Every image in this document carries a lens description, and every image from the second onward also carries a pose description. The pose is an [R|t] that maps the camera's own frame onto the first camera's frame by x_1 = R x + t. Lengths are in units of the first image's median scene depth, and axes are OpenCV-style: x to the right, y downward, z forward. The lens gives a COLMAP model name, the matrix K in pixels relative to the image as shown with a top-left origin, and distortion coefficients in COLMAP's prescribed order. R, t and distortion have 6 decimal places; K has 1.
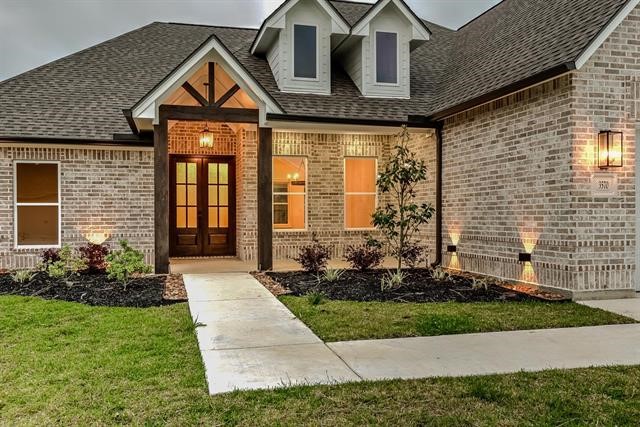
lens RADIAL K [[574.6, 0, 321.1], [0, 574.6, 213.1], [0, 0, 1]] dist [0.017556, -0.035856]
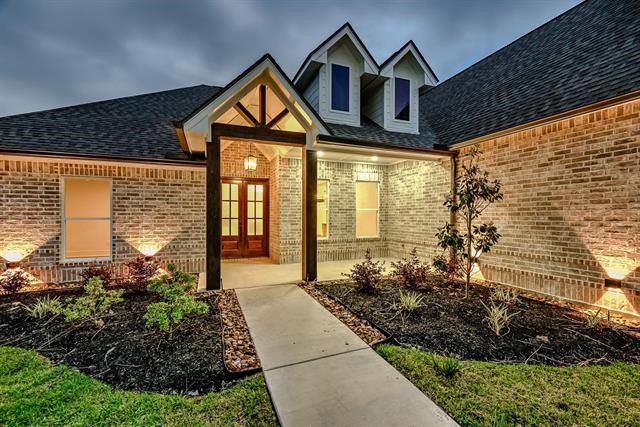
lens RADIAL K [[286.6, 0, 319.4], [0, 286.6, 216.0], [0, 0, 1]] dist [0.012888, 0.000665]
pose [[0.993292, 0.005371, 0.115505, -0.134594], [-0.005798, 0.999978, 0.003367, -0.024429], [-0.115484, -0.004014, 0.993301, 0.425892]]
